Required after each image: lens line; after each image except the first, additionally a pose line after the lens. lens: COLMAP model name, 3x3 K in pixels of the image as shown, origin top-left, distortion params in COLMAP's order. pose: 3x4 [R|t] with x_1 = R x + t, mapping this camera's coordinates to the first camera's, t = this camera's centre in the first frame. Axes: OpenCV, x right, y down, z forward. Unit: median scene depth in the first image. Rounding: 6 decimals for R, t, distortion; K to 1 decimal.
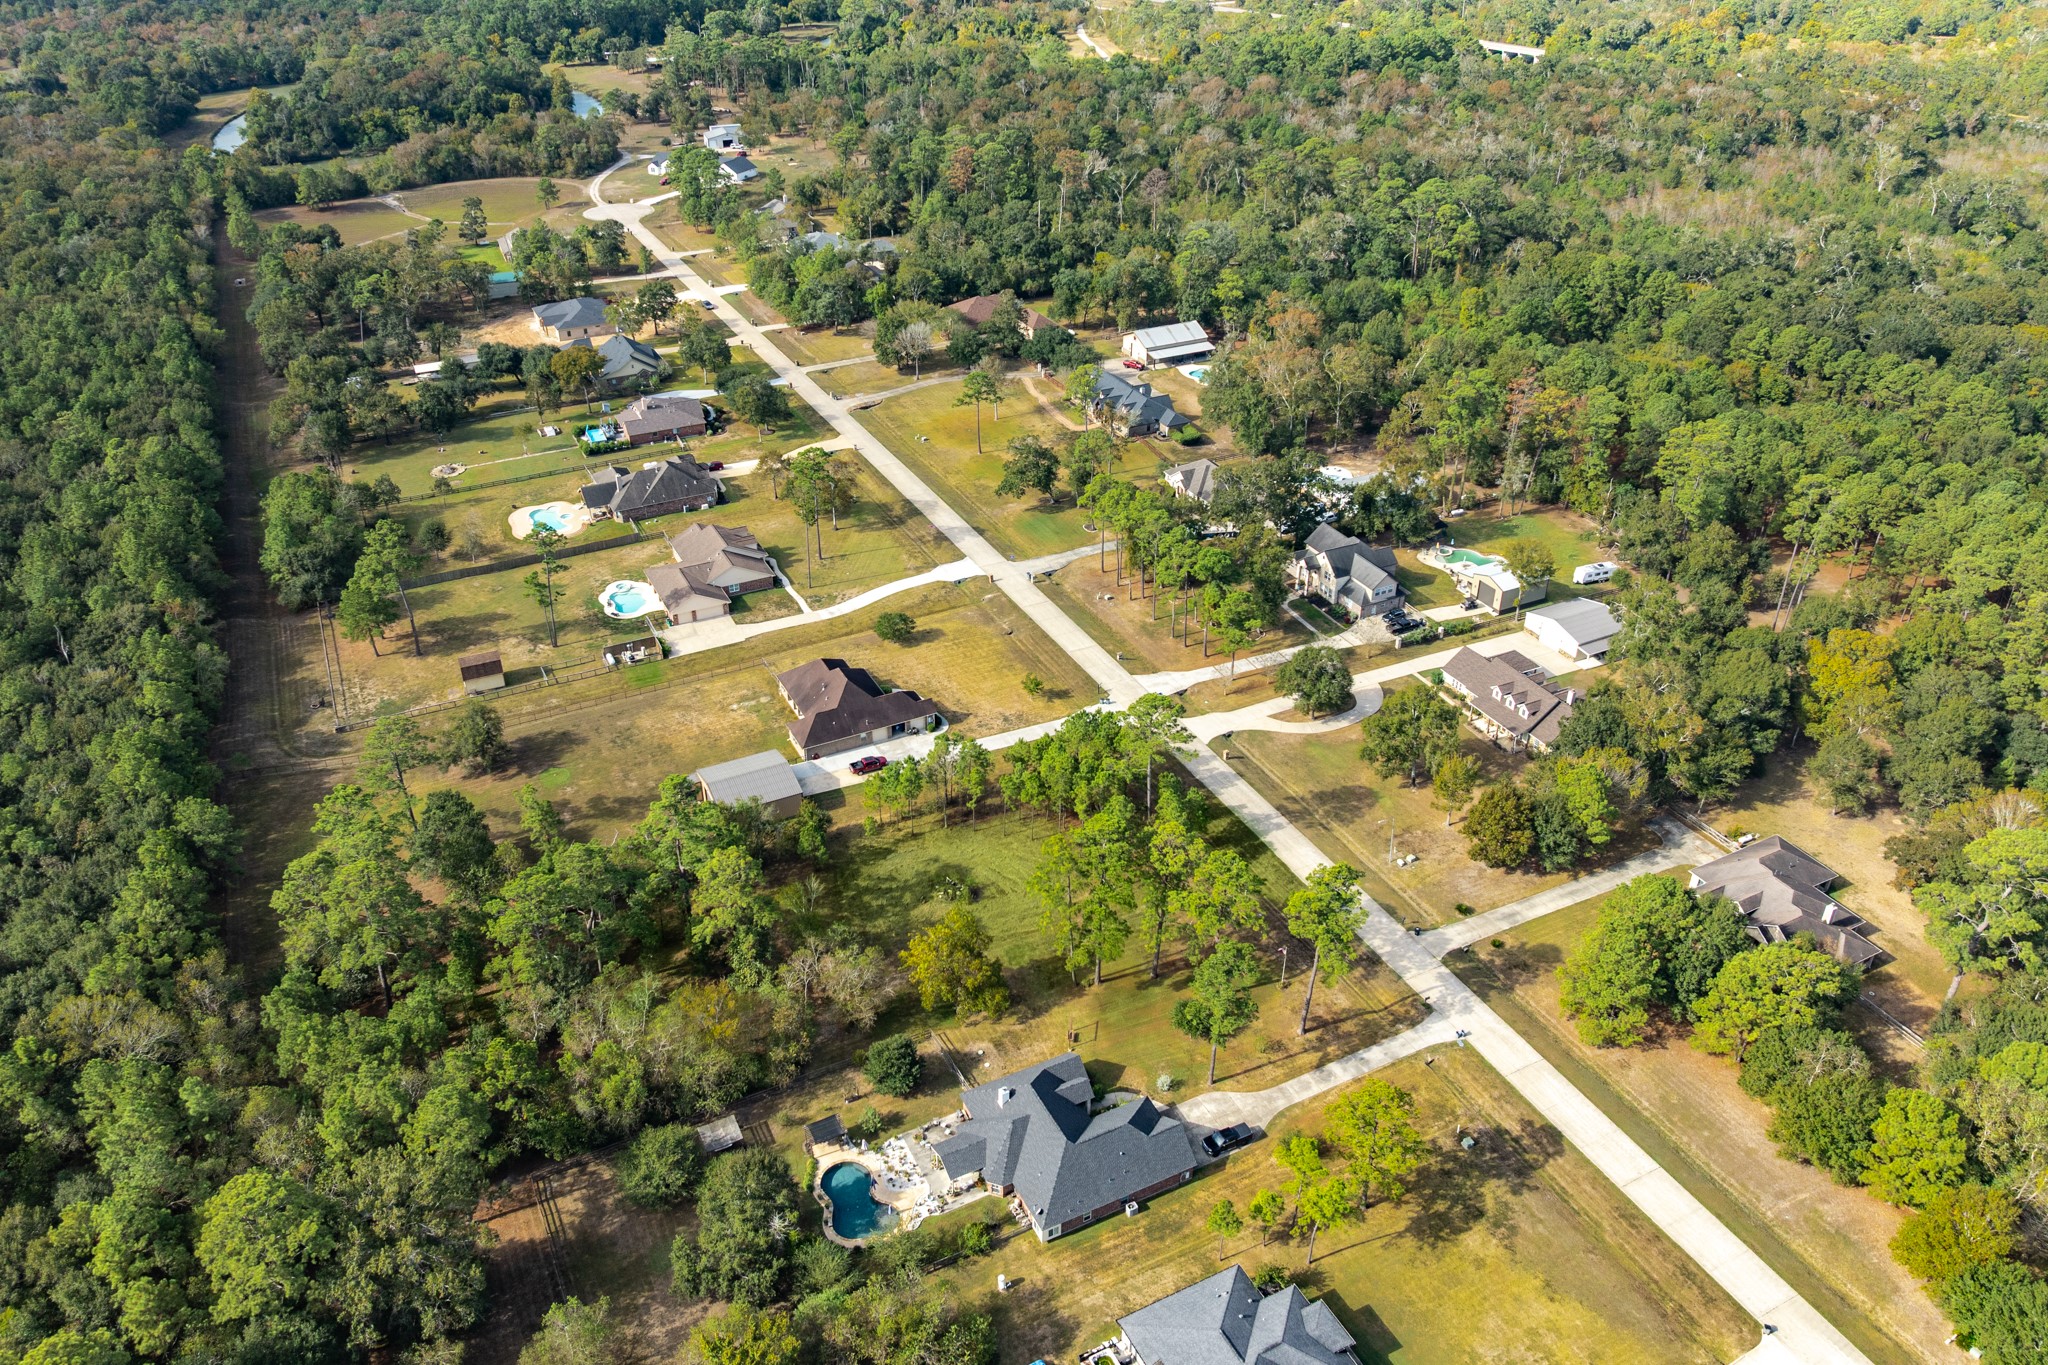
lens RADIAL K [[1464.5, 0, 1028.8], [0, 1464.5, 674.7], [0, 0, 1]] dist [-0.016744, -0.033816]
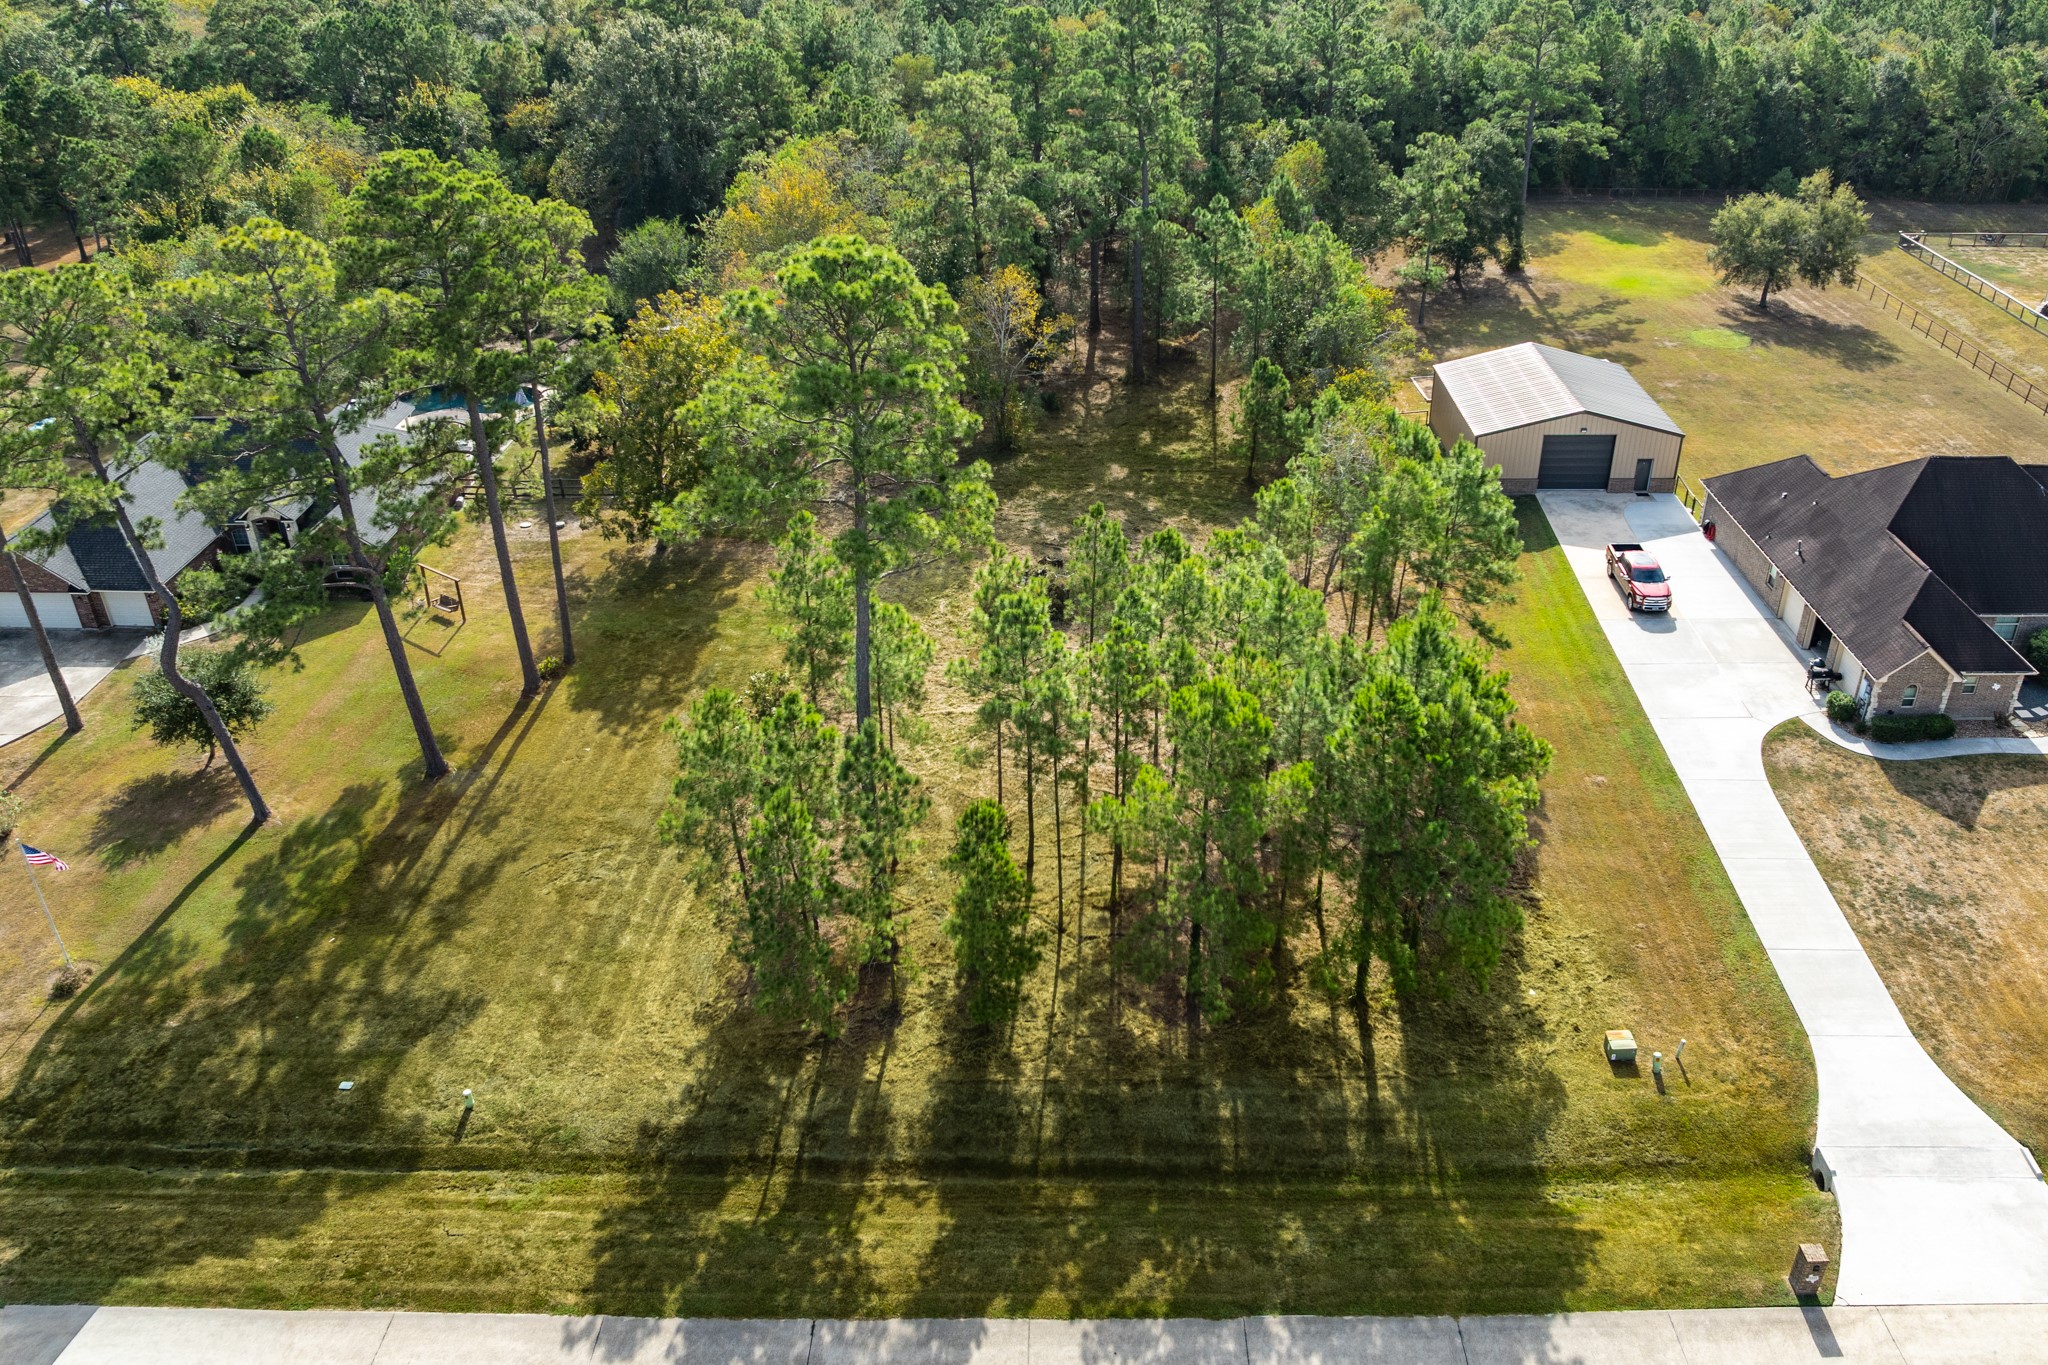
lens RADIAL K [[1570.7, 0, 1093.9], [0, 1570.7, 617.6], [0, 0, 1]] dist [-0.047409, 0.005980]
pose [[-0.452176, 0.416393, -0.788767, 0.216965], [-0.465531, 0.644148, 0.606922, -0.085423], [0.760801, 0.641631, -0.097425, 0.838711]]
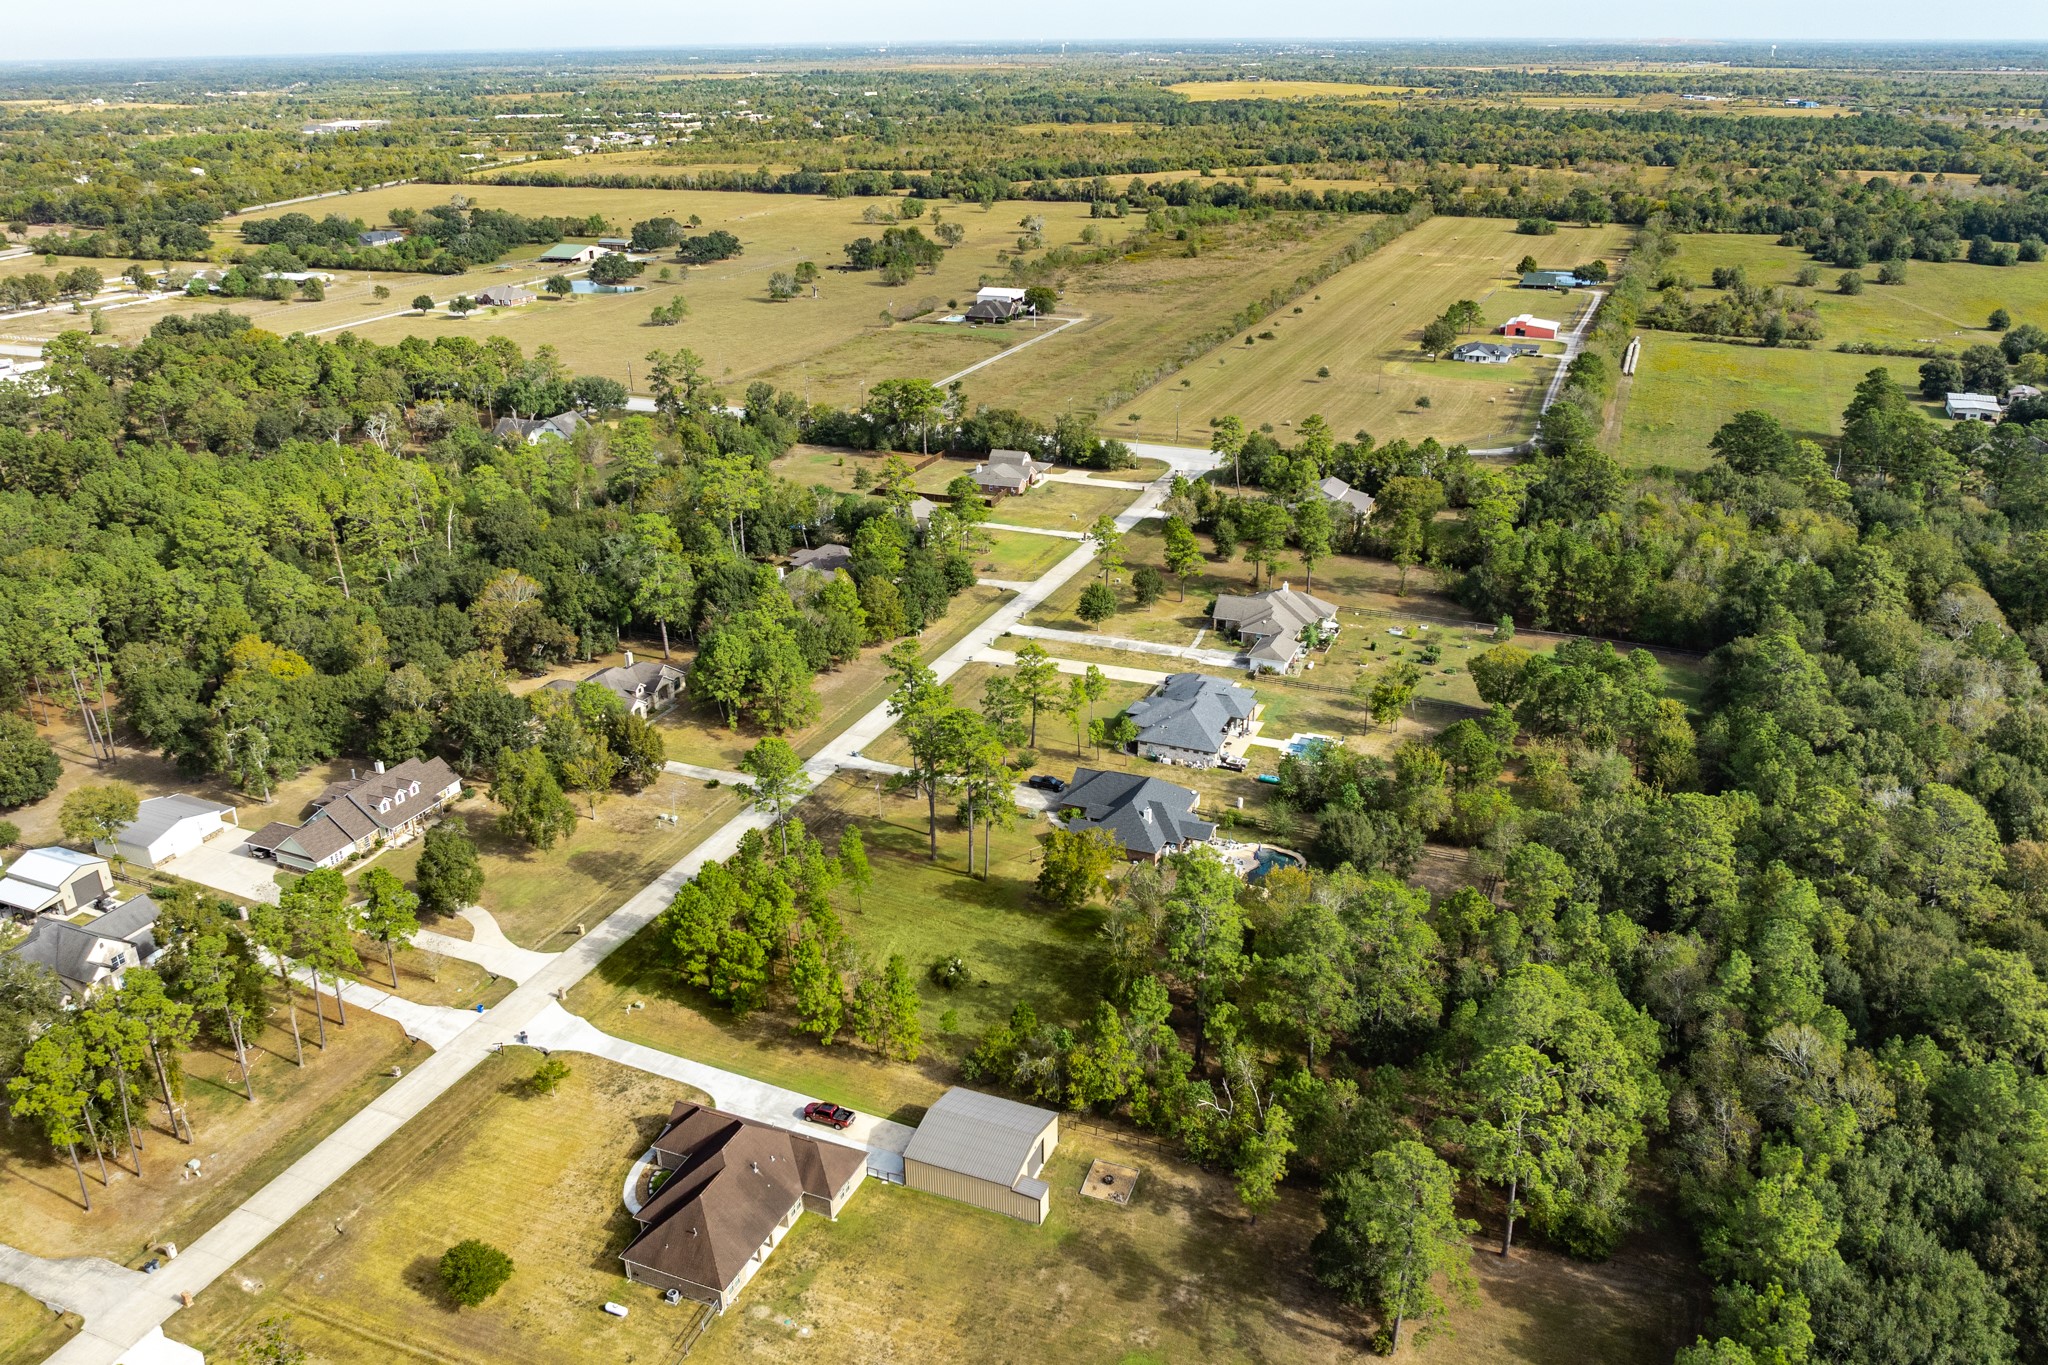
lens RADIAL K [[1546.8, 0, 1024.0], [0, 1546.8, 682.5], [0, 0, 1]] dist [-0.035715, 0.000734]
pose [[-0.639195, -0.295410, 0.710044, -0.577305], [0.410778, 0.649390, 0.639965, -0.467035], [-0.650147, 0.700732, -0.293738, 0.898810]]
